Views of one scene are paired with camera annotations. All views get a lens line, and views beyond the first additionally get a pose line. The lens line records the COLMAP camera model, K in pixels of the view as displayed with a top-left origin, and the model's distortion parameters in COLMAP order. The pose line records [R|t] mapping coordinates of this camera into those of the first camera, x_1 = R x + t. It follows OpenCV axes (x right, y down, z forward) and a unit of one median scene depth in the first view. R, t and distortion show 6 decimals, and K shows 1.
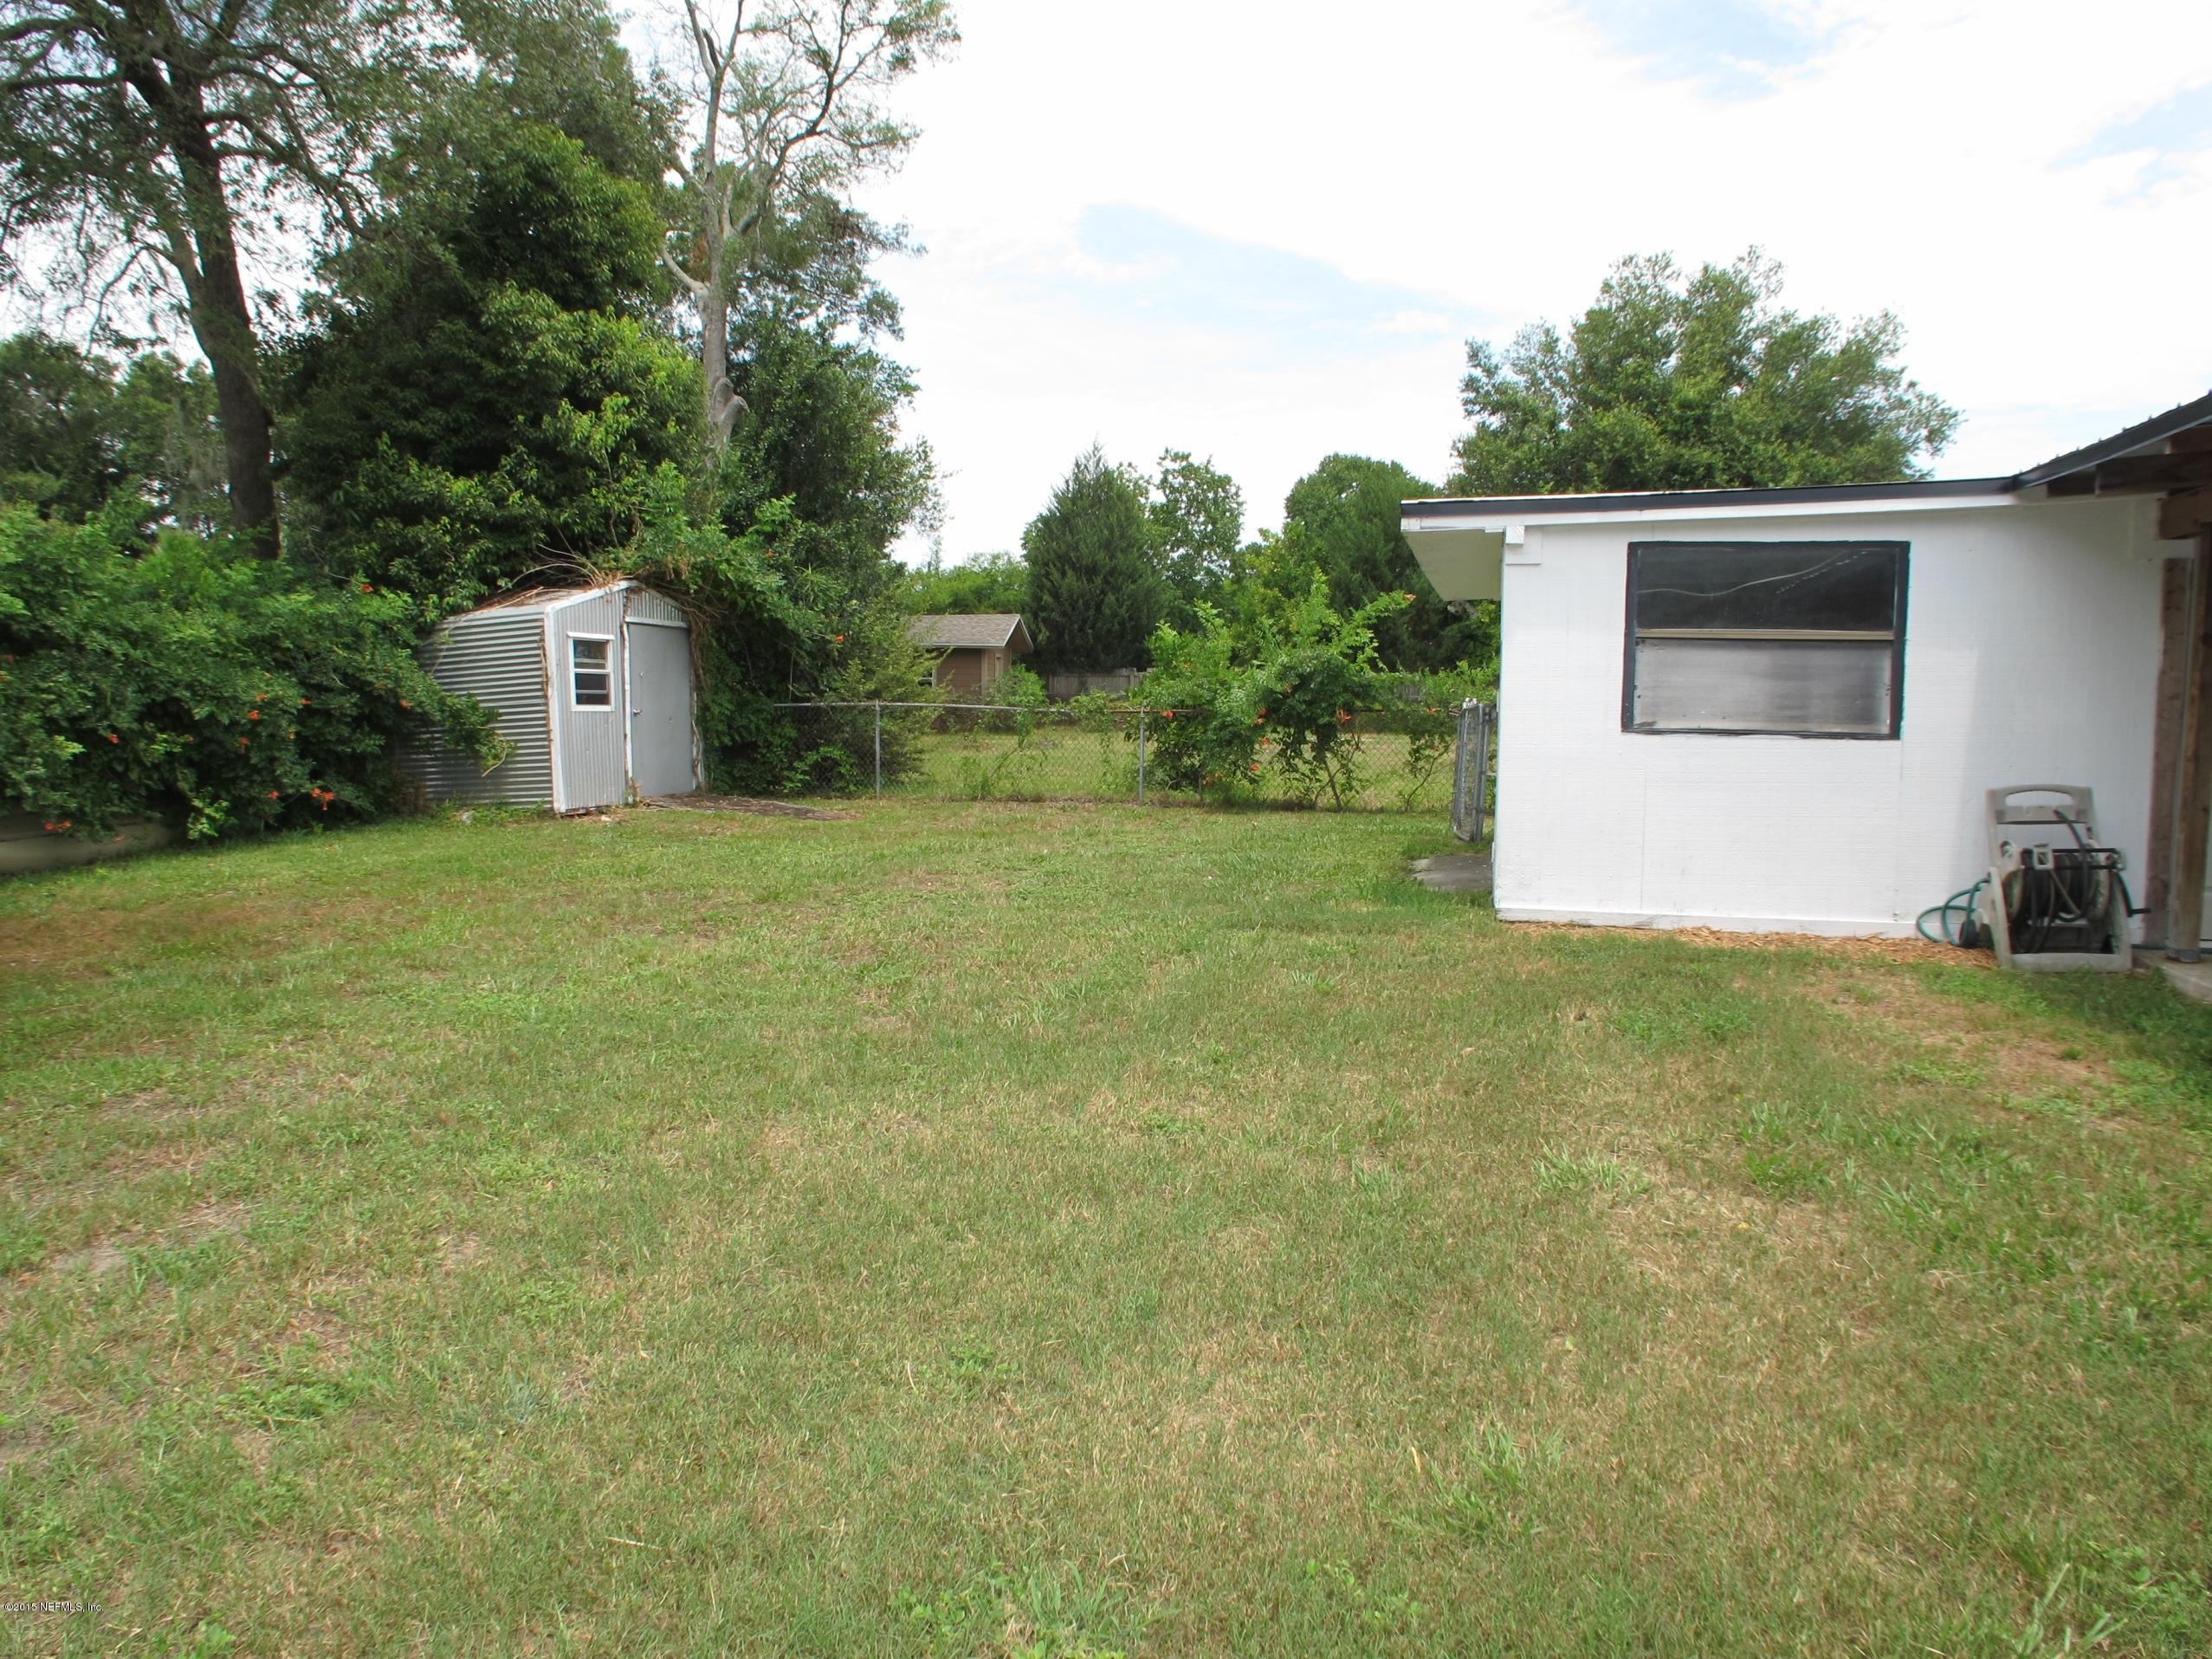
lens RADIAL K [[1460.6, 0, 1099.2], [0, 1460.6, 831.0], [0, 0, 1]] dist [-0.125523, 0.064957]
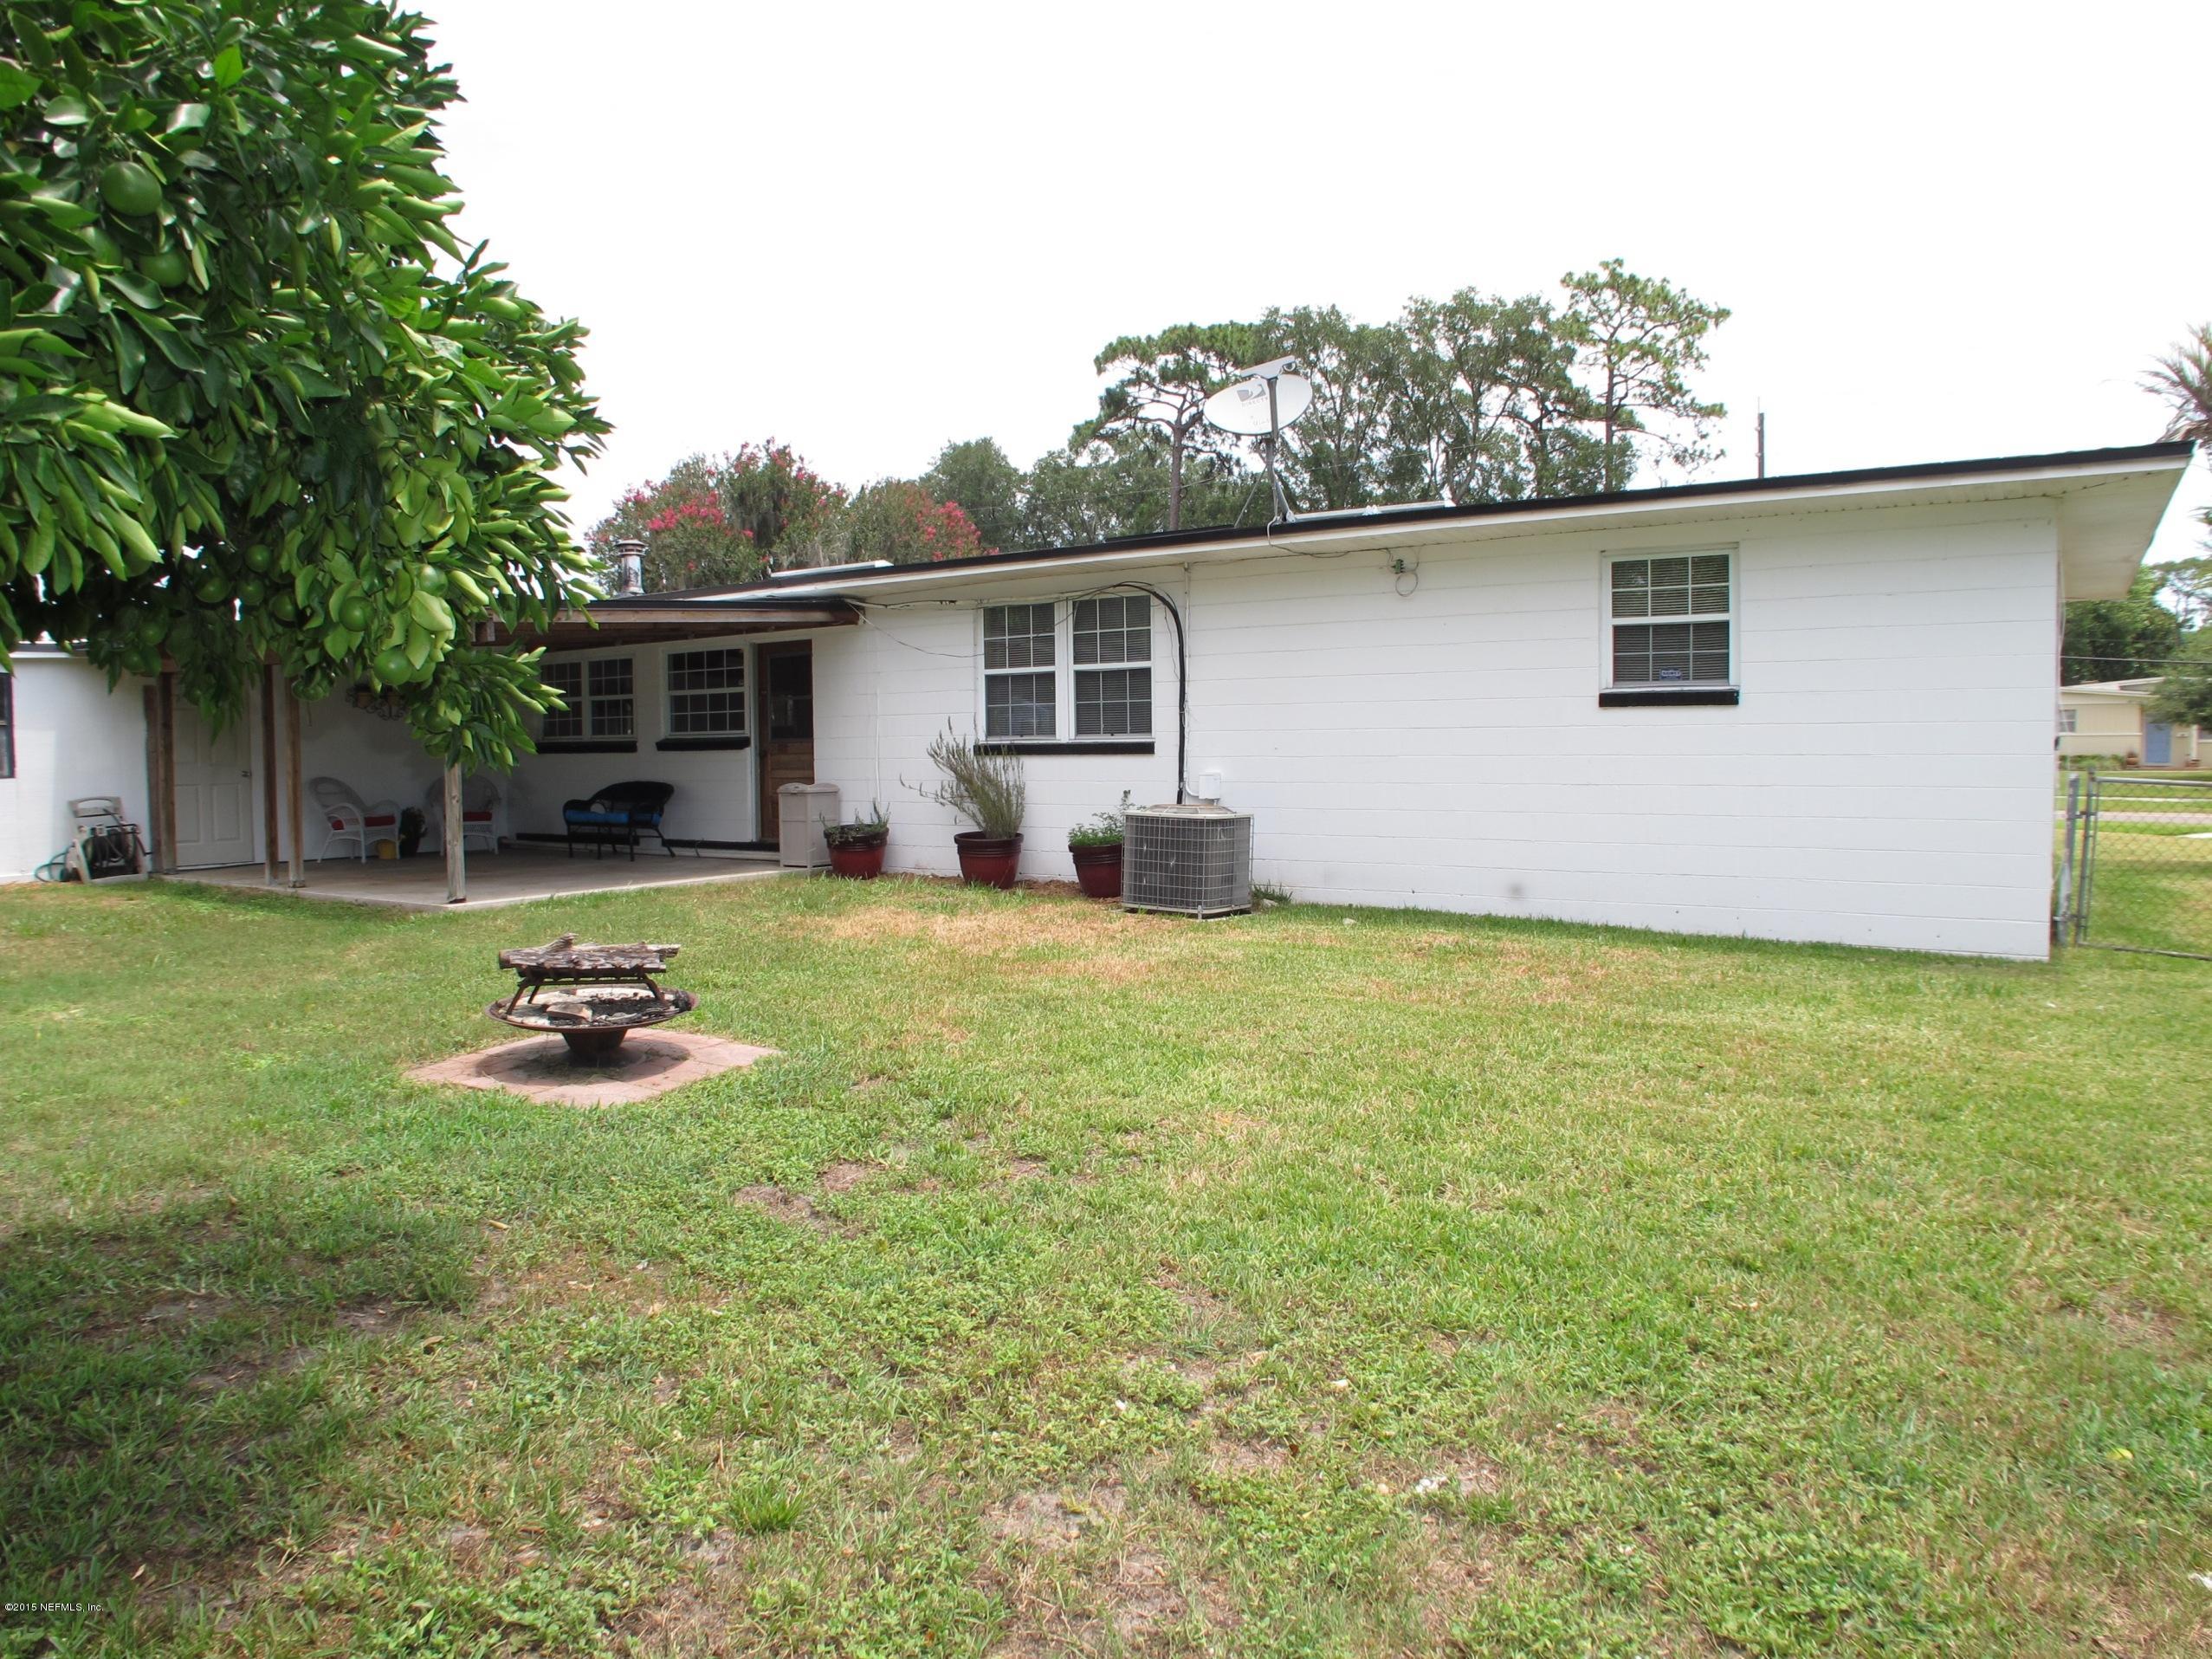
lens RADIAL K [[1460.6, 0, 1099.8], [0, 1460.6, 824.1], [0, 0, 1]] dist [-0.125523, 0.064957]
pose [[0.307386, -0.052099, 0.950158, -0.813673], [0.095394, 0.995157, 0.023705, 0.098954], [-0.946791, 0.083353, 0.310868, -1.026520]]
